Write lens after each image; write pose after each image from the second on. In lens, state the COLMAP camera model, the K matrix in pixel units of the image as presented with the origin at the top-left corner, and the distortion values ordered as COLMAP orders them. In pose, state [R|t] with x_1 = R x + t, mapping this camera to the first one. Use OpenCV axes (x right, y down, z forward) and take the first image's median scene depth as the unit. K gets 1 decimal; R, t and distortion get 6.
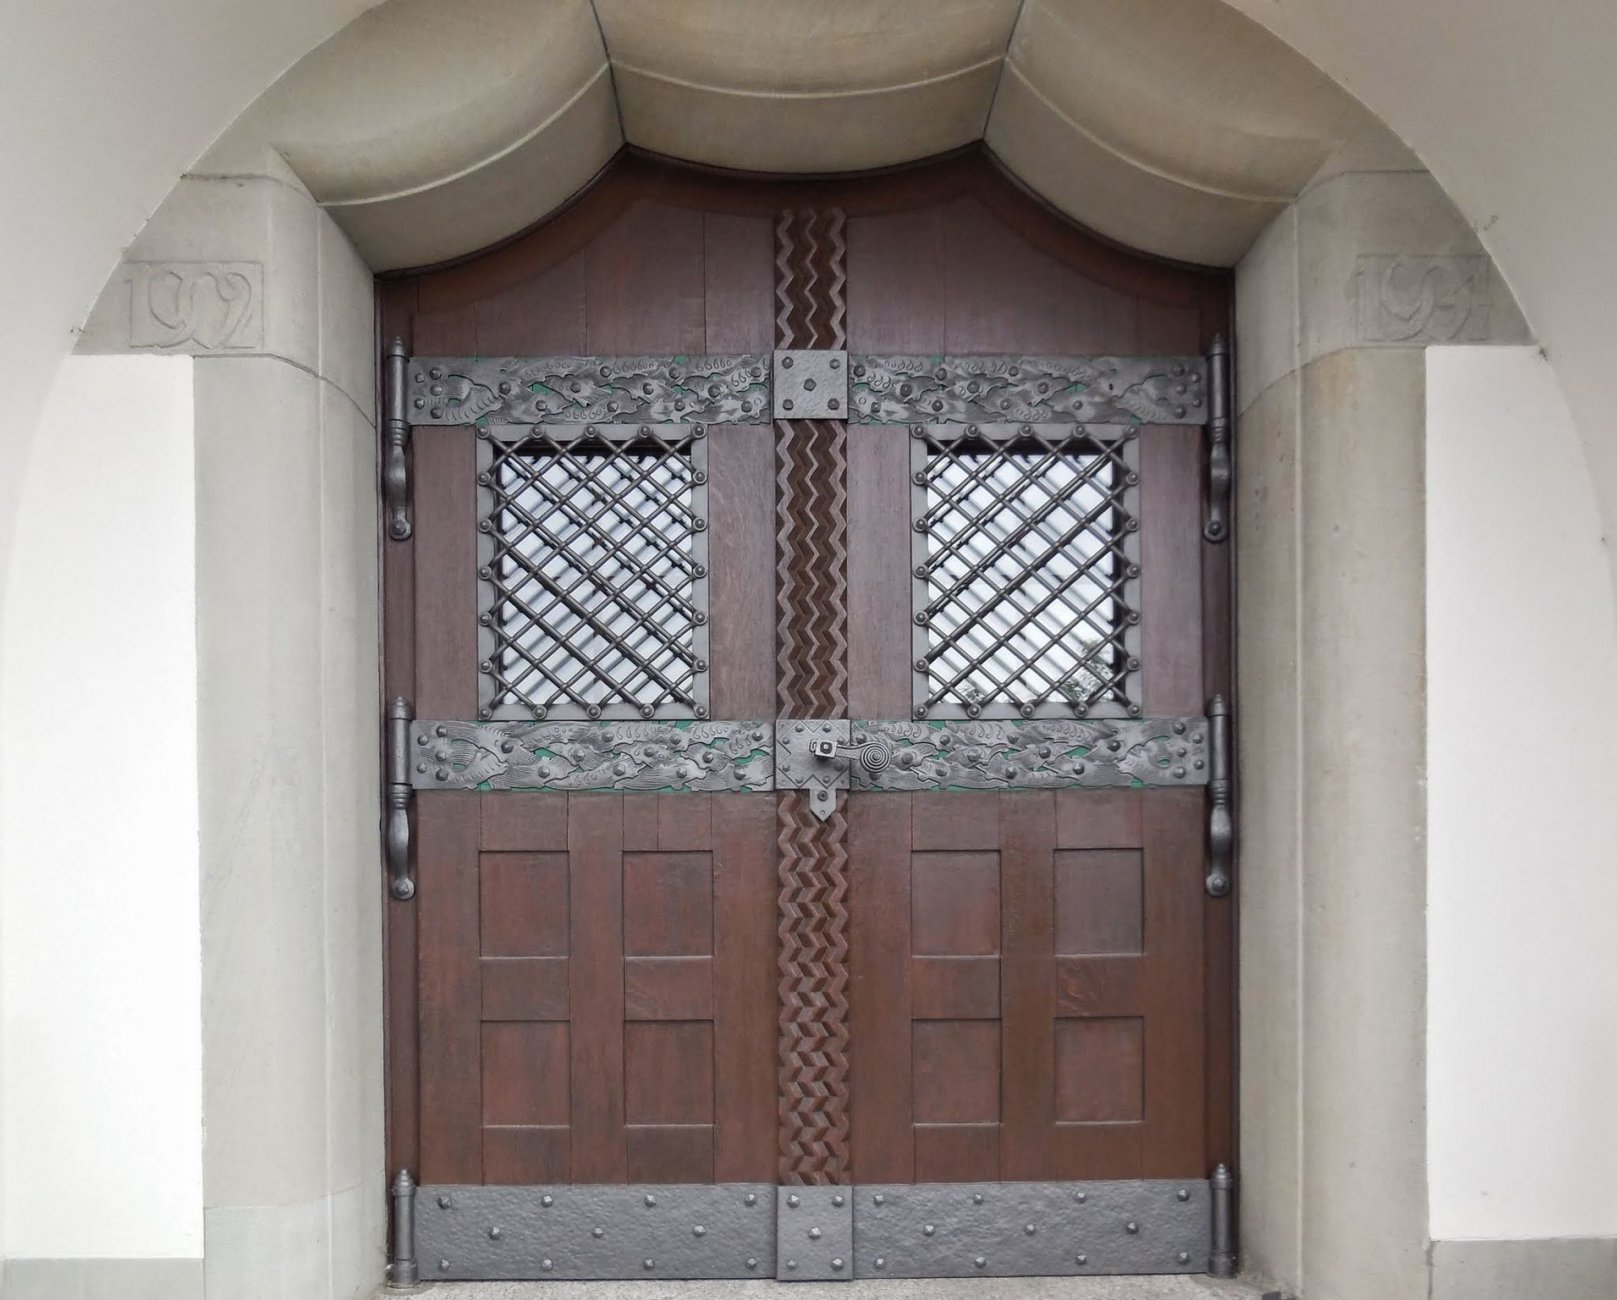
lens RADIAL K [[3448.0, 0, 808.5], [0, 3448.0, 650.0], [0, 0, 1]] dist [0.015363, -0.029932]
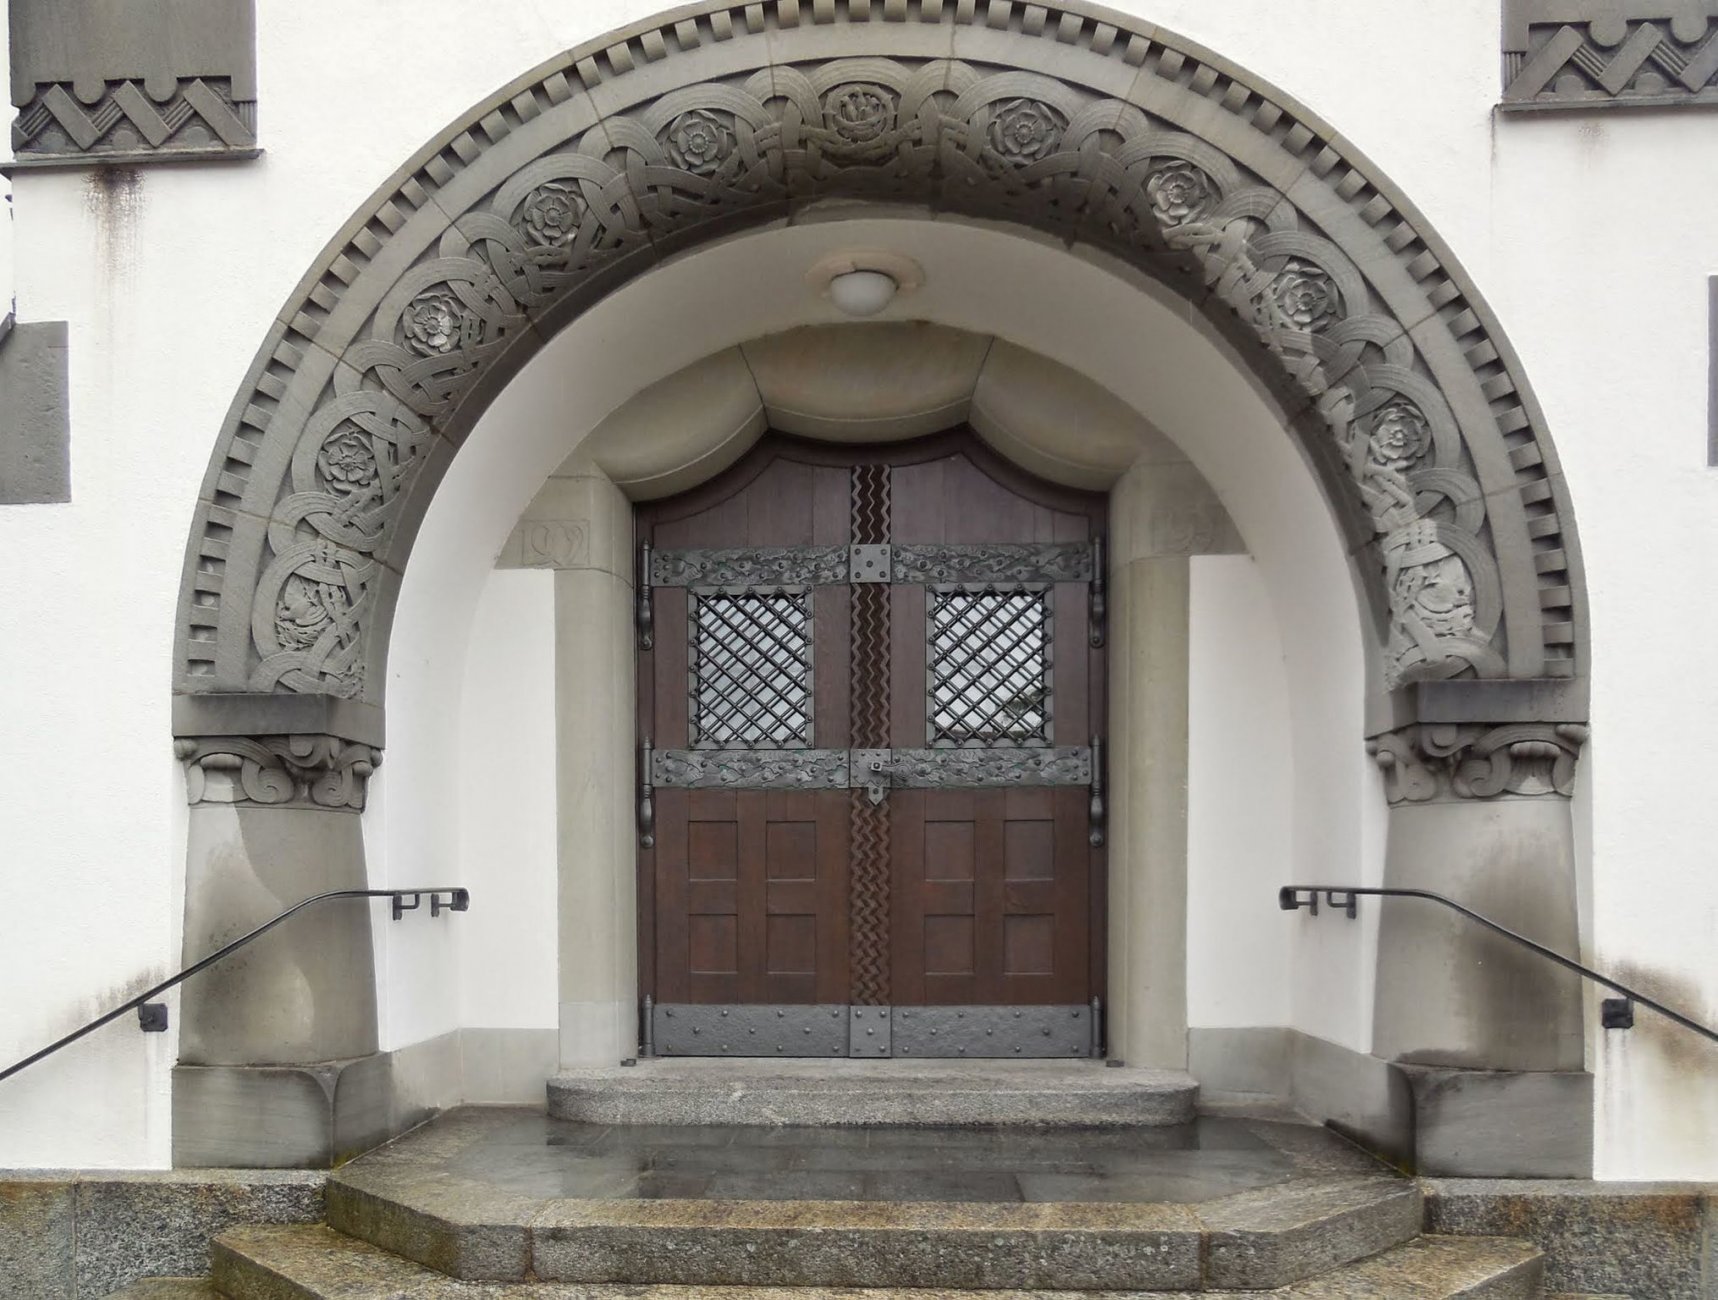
lens RADIAL K [[1173.3, 0, 859.0], [0, 1173.3, 650.0], [0, 0, 1]] dist [-0.005977, -0.000049]
pose [[0.999969, 0.002542, 0.007435, -0.009654], [-0.001839, 0.995654, -0.093109, 0.025845], [-0.007639, 0.093092, 0.995628, 0.374545]]
